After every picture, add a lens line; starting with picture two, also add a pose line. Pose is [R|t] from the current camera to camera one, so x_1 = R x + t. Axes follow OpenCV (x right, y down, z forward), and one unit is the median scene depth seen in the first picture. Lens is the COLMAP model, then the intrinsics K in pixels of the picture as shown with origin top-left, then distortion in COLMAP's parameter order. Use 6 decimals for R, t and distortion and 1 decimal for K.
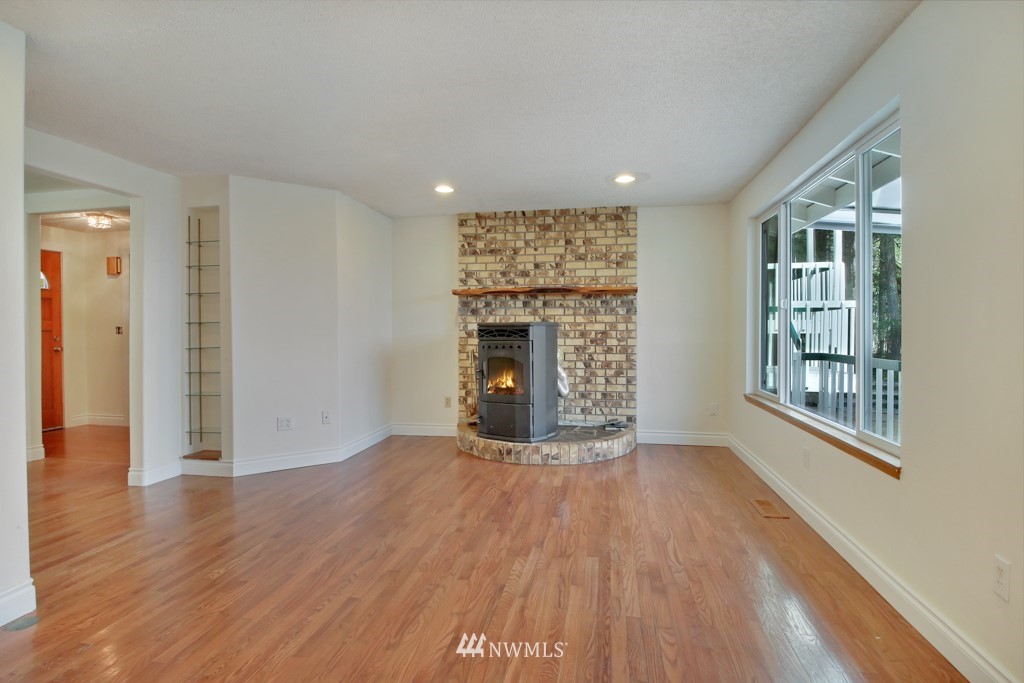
lens RADIAL K [[525.9, 0, 512.7], [0, 525.9, 334.9], [0, 0, 1]] dist [0.013359, -0.022464]
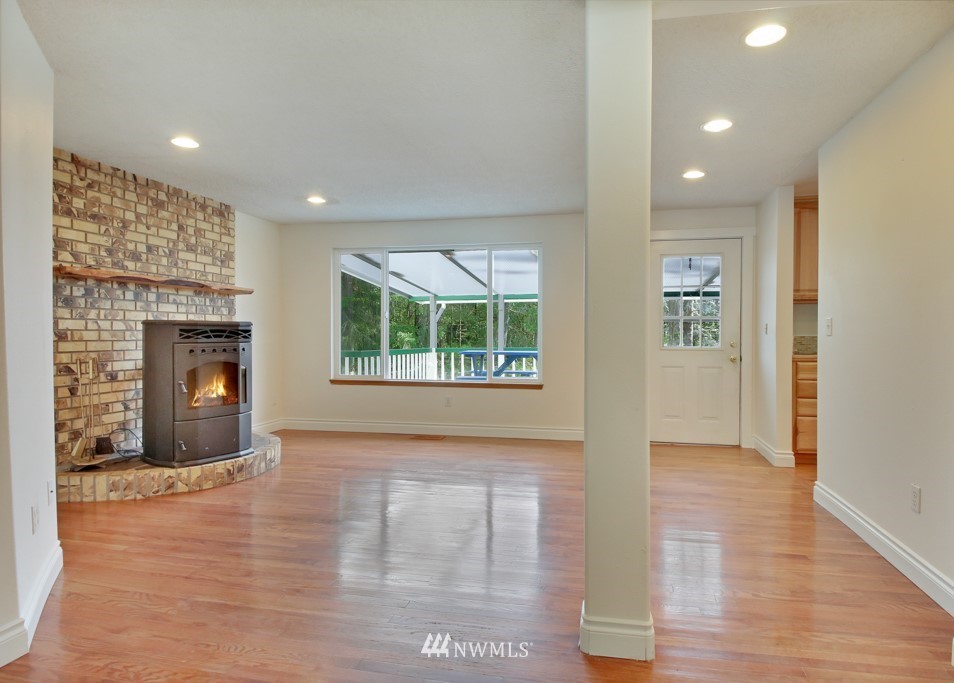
lens RADIAL K [[528.7, 0, 512.5], [0, 528.7, 334.8], [0, 0, 1]] dist [-0.021837, -0.002956]
pose [[0.011199, -0.002079, 0.999935, -0.733096], [0.005818, 0.999981, 0.002013, -0.000494], [-0.999920, 0.005795, 0.011211, 0.444839]]
